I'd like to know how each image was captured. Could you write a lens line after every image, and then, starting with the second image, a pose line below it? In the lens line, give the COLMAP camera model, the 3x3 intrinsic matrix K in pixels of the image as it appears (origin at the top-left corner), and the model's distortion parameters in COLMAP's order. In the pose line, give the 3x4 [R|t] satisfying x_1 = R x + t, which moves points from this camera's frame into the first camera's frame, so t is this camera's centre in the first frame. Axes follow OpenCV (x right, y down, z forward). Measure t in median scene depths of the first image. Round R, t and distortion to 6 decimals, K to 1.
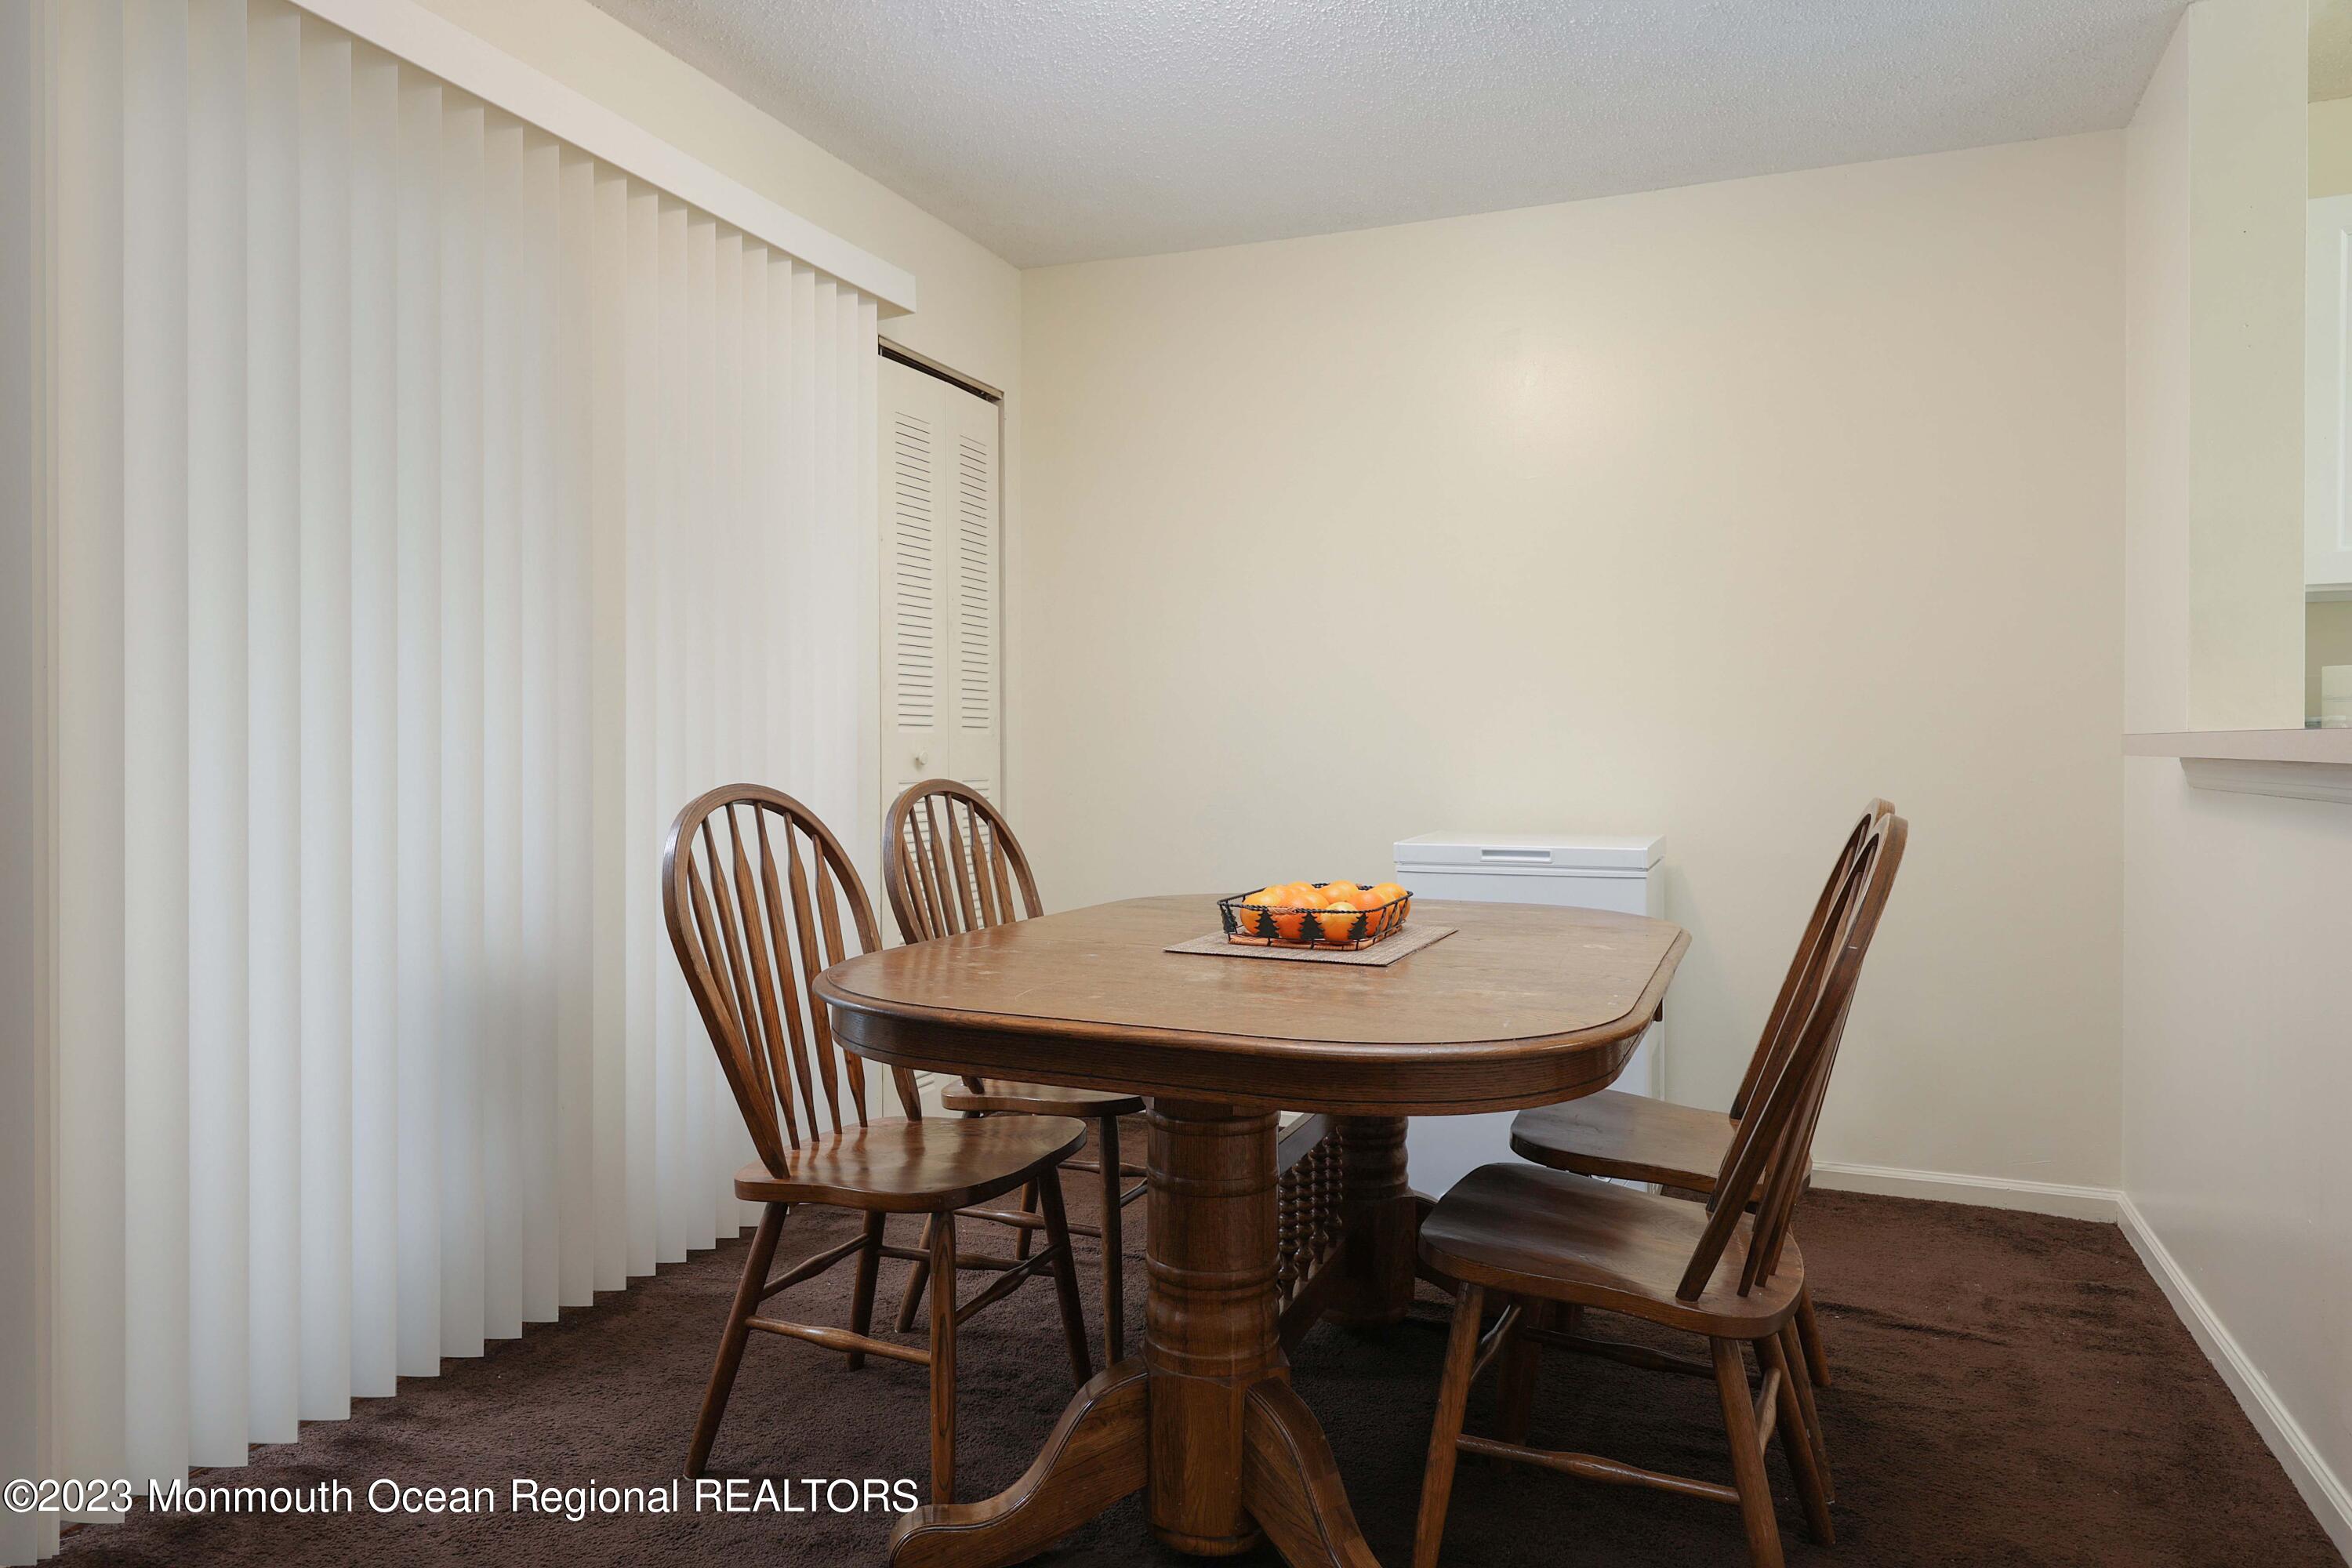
lens RADIAL K [[1497.8, 0, 1158.2], [0, 1497.8, 760.8], [0, 0, 1]] dist [0.020131, 0.000327]
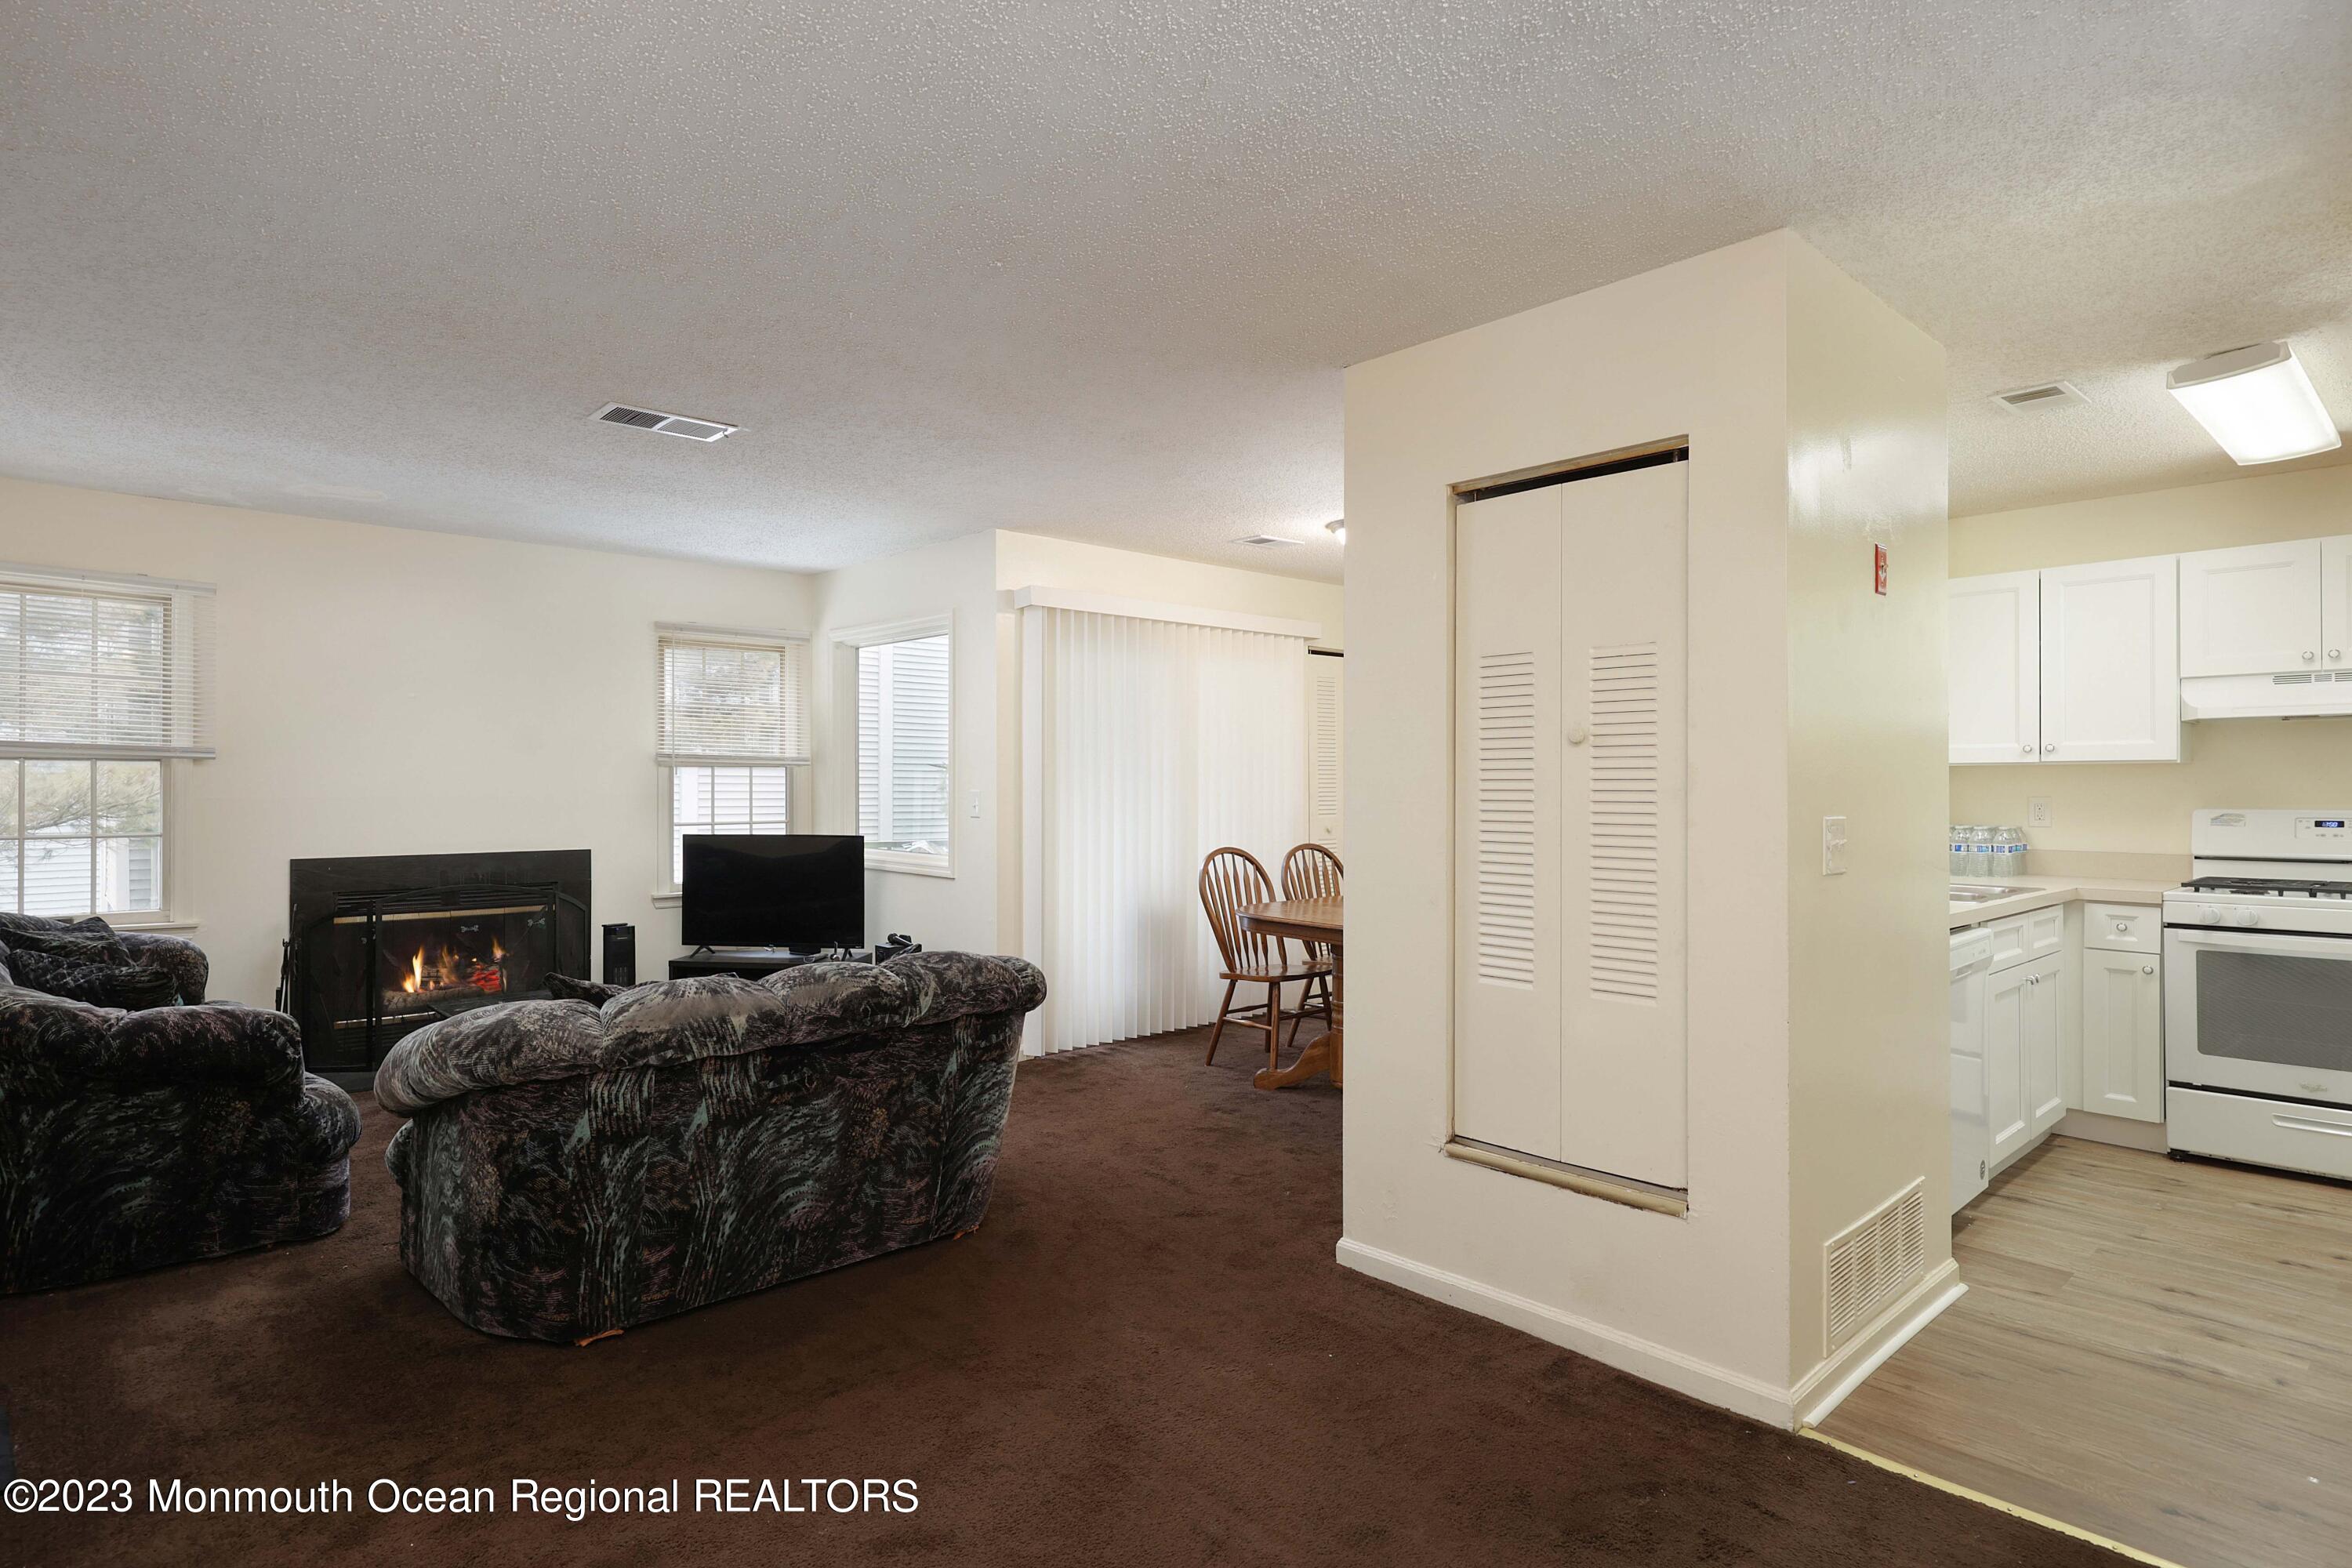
lens RADIAL K [[1224.1, 0, 1160.6], [0, 1224.1, 779.0], [0, 0, 1]] dist [-0.006786, 0.002018]
pose [[0.914354, -0.002061, -0.404912, 0.585956], [-0.000022, 0.999987, -0.005140, -0.106456], [0.404917, 0.004709, 0.914341, -1.275974]]
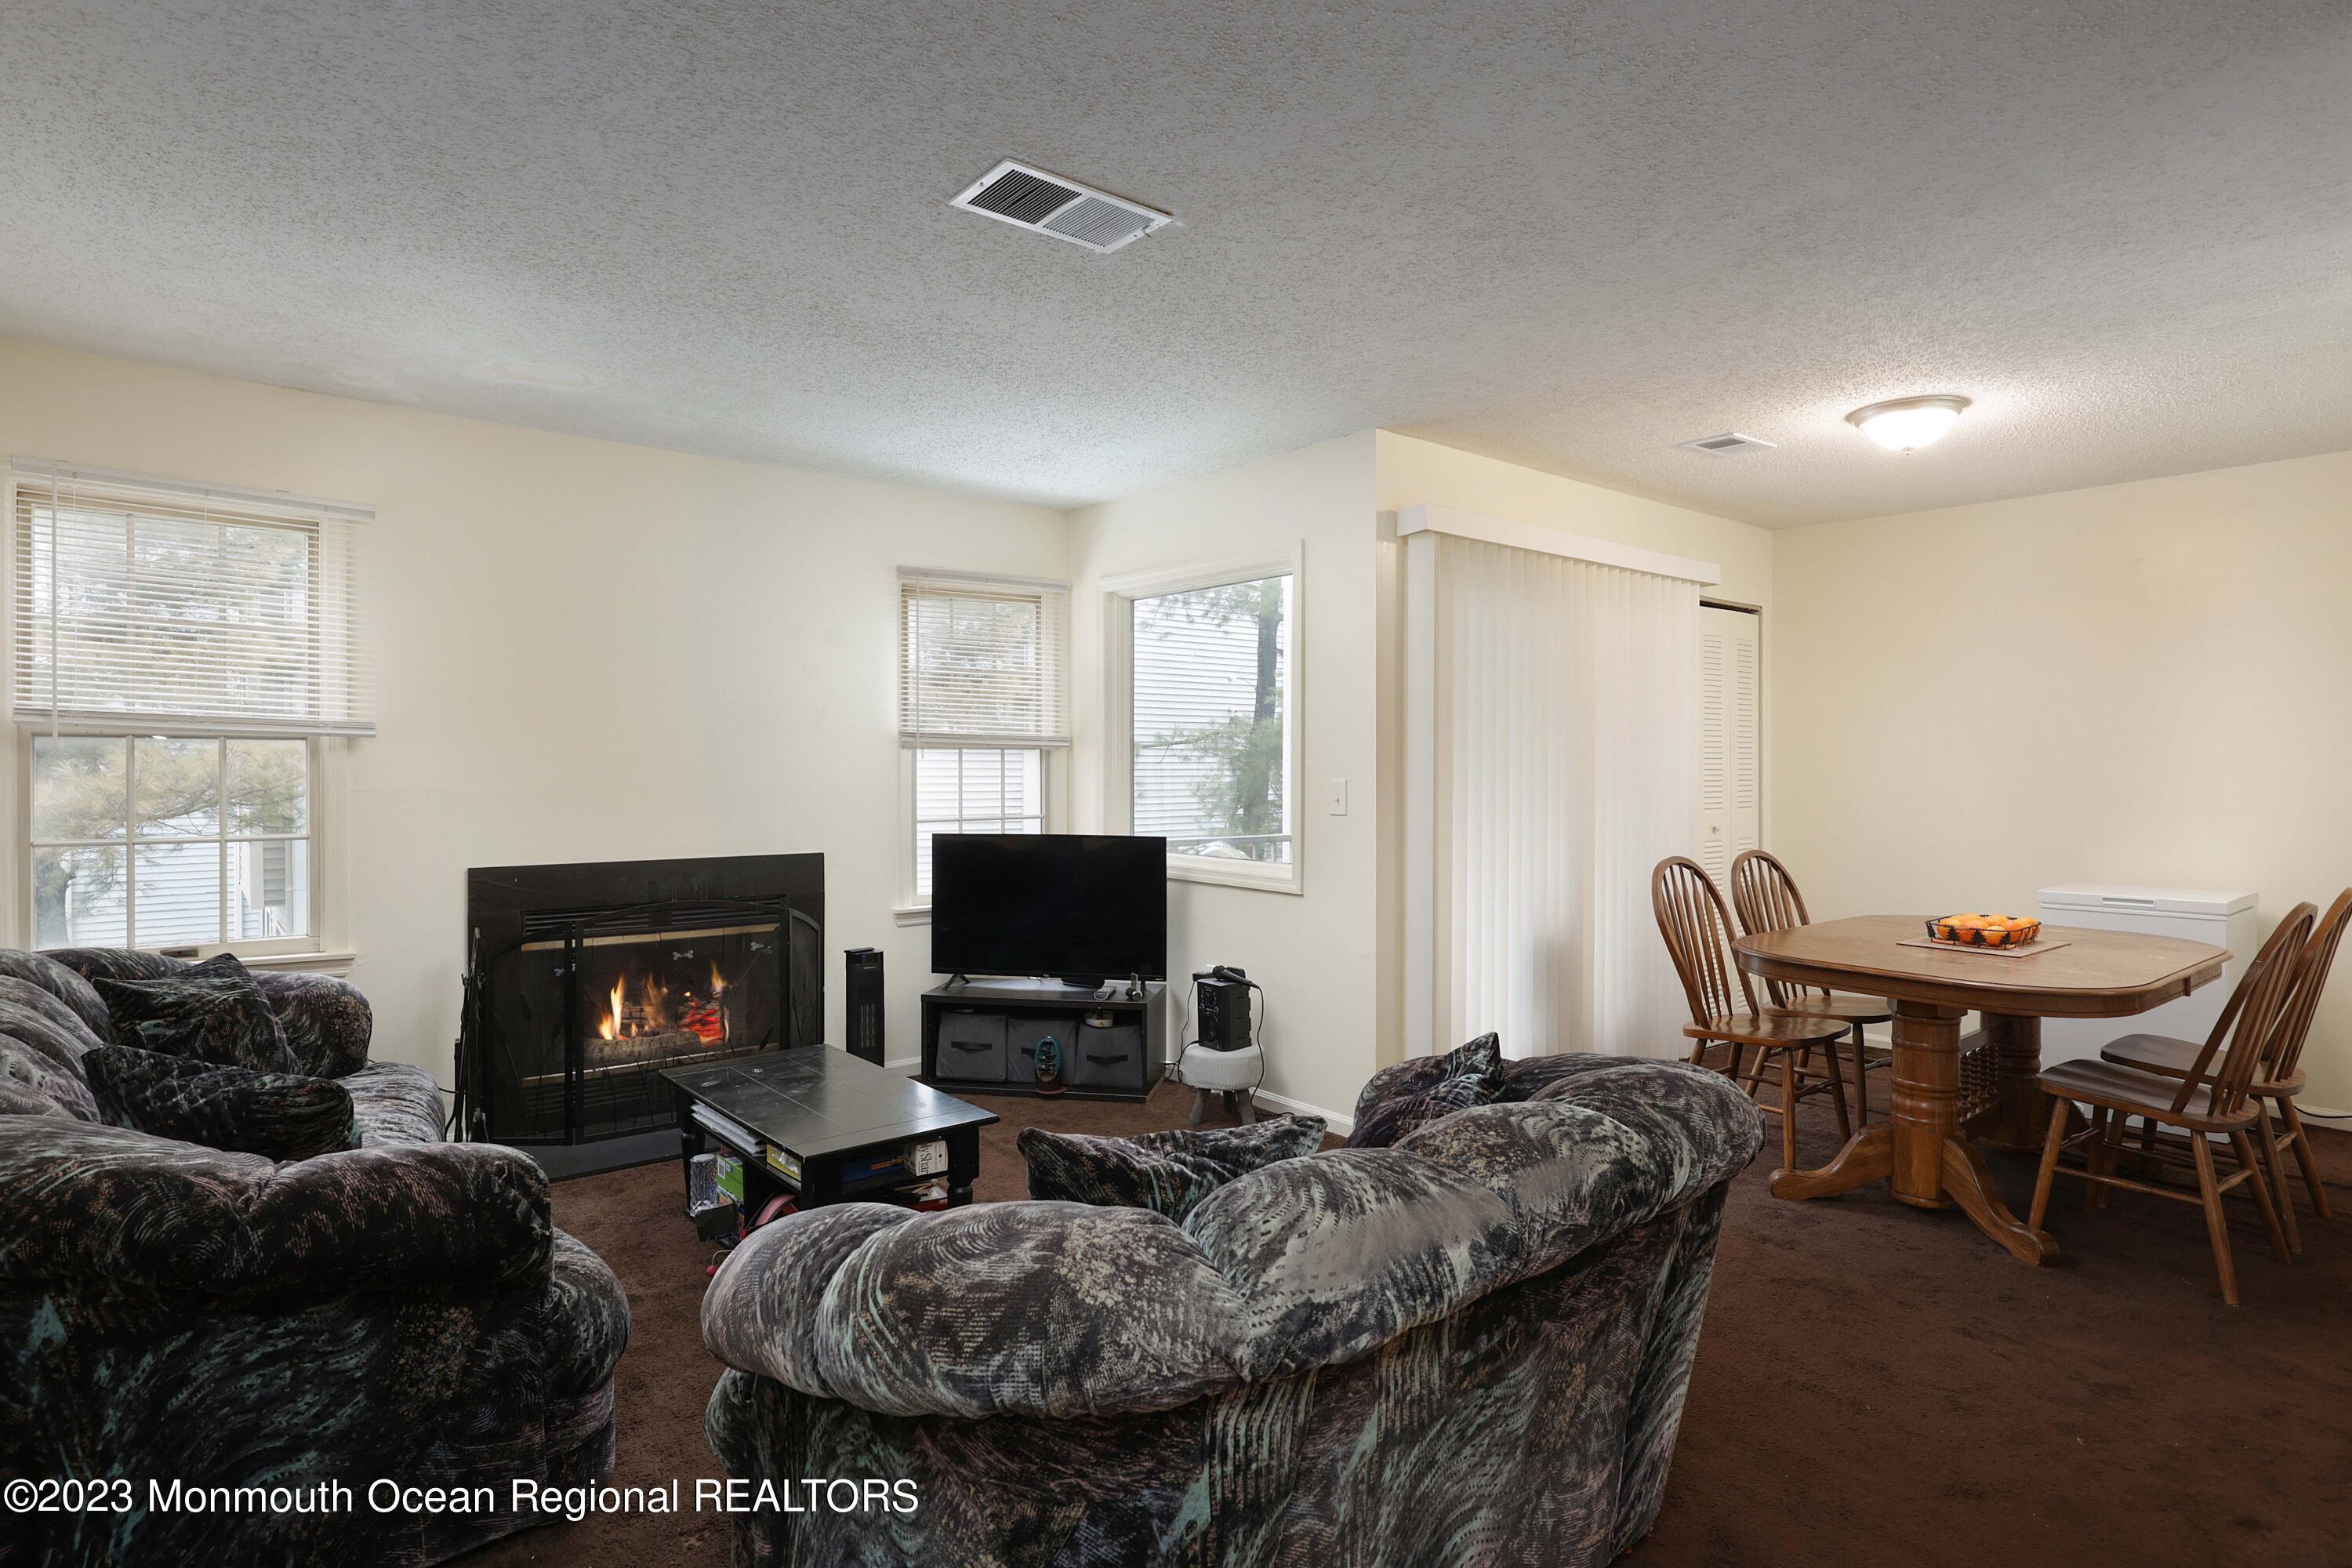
lens RADIAL K [[1224.1, 0, 1169.6], [0, 1224.1, 778.3], [0, 0, 1]] dist [-0.006786, 0.002018]
pose [[0.887585, 0.005130, -0.460616, -0.106920], [-0.002004, 0.999972, 0.007276, -0.111100], [0.460640, -0.005535, 0.887570, -0.947519]]
